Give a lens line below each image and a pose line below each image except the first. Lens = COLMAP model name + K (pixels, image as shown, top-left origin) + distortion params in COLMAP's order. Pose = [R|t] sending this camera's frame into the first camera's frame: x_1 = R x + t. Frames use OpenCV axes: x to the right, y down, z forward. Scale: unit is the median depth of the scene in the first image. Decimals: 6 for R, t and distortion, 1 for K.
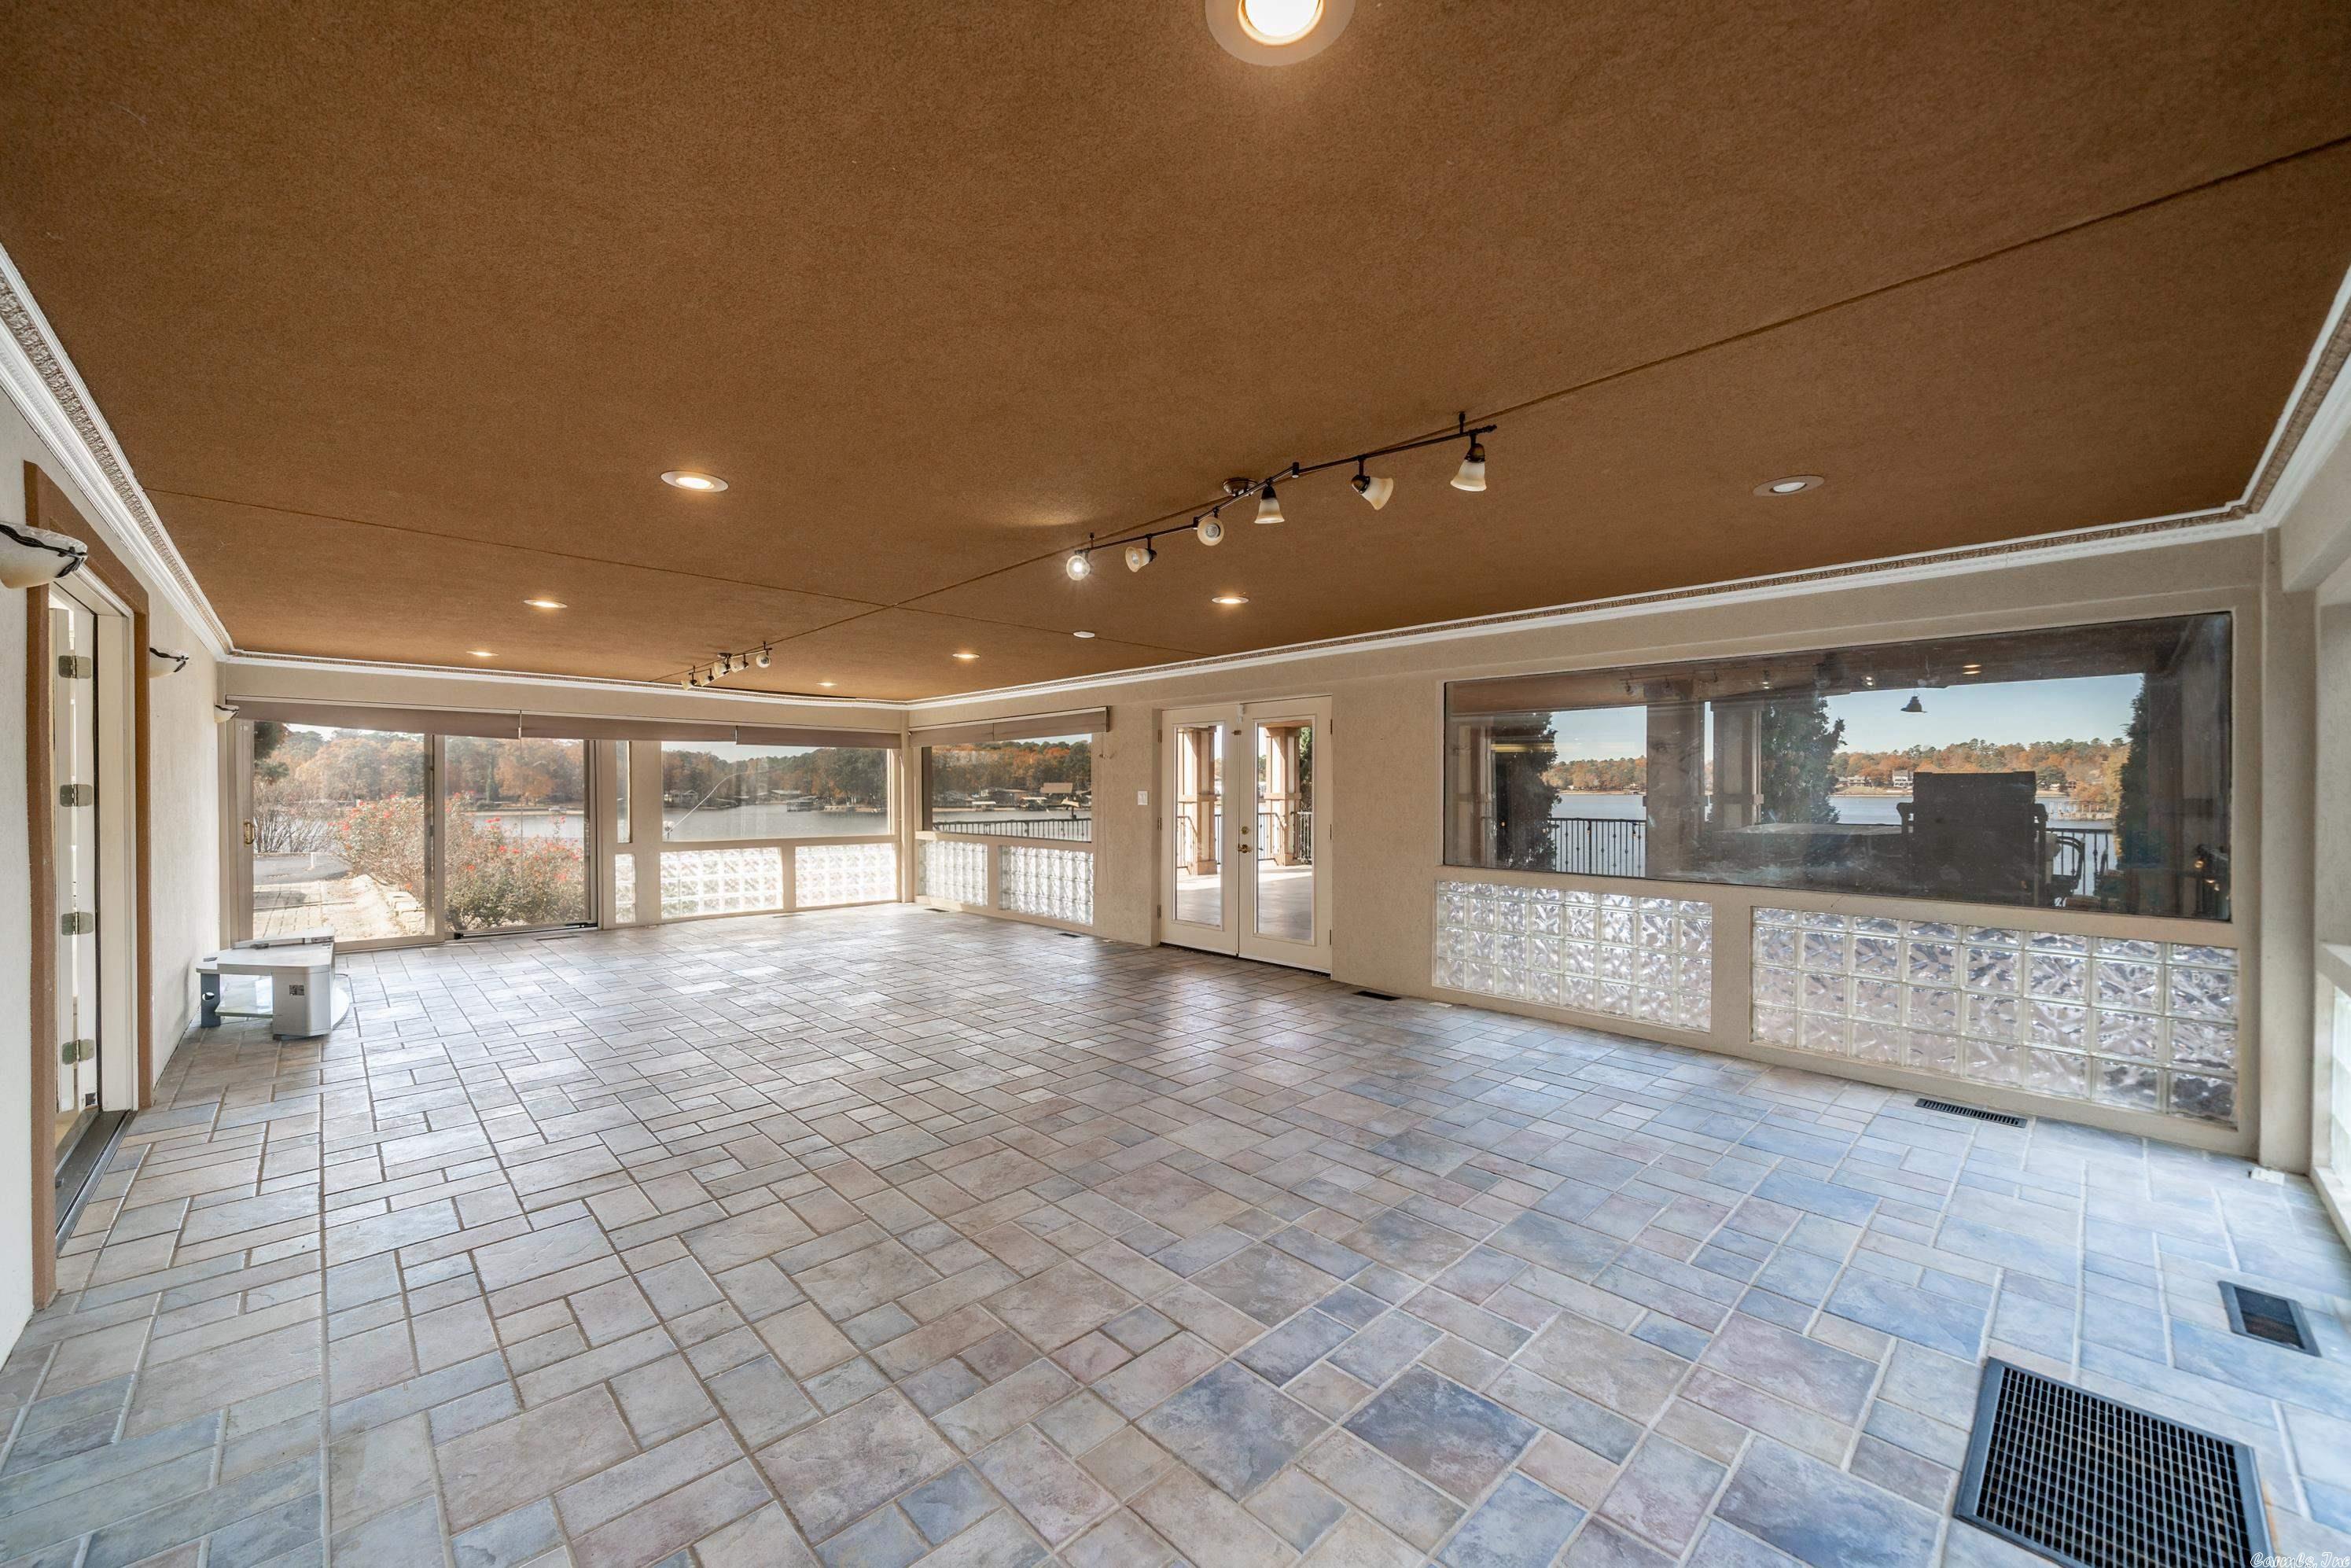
lens RADIAL K [[851.7, 0, 1173.1], [0, 851.7, 793.4], [0, 0, 1]] dist [-0.003504, 0.000132]
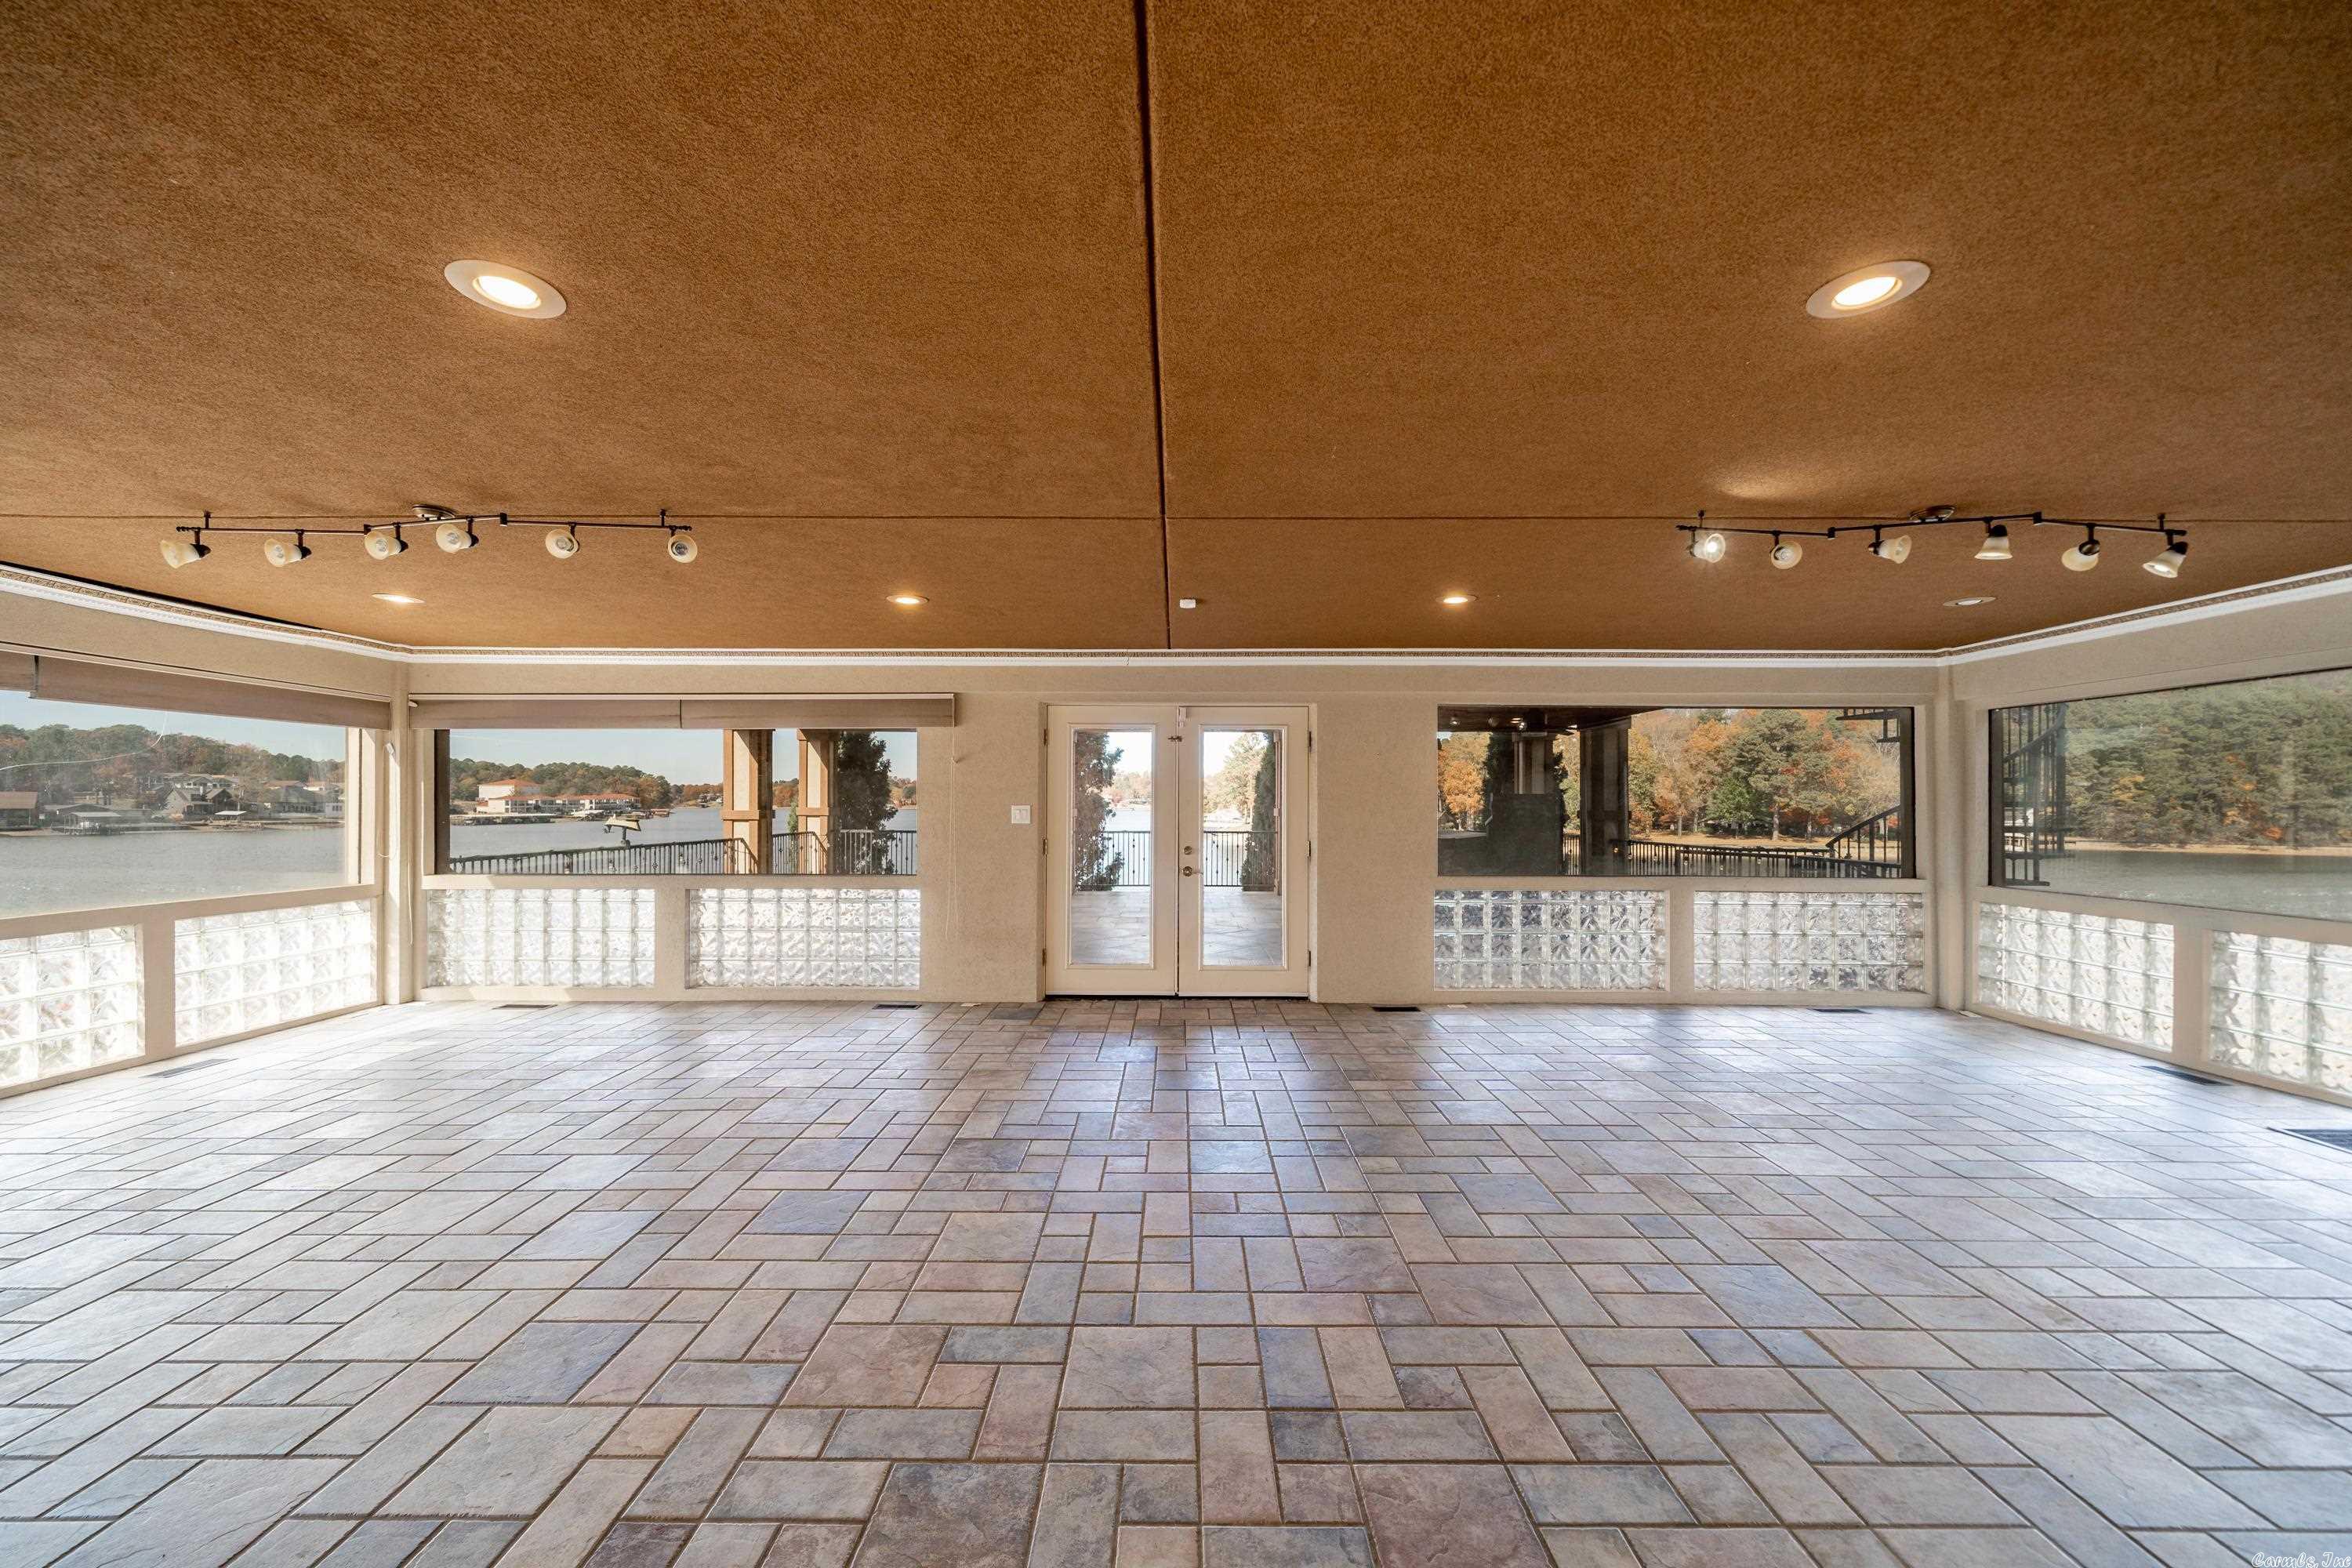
lens RADIAL K [[852.0, 0, 1173.6], [0, 852.0, 793.4], [0, 0, 1]] dist [-0.003504, 0.000132]
pose [[0.717917, 0.008368, 0.696079, -0.490116], [0.002445, 0.999891, -0.014542, -0.002514], [-0.696125, 0.012142, 0.717818, 0.337590]]
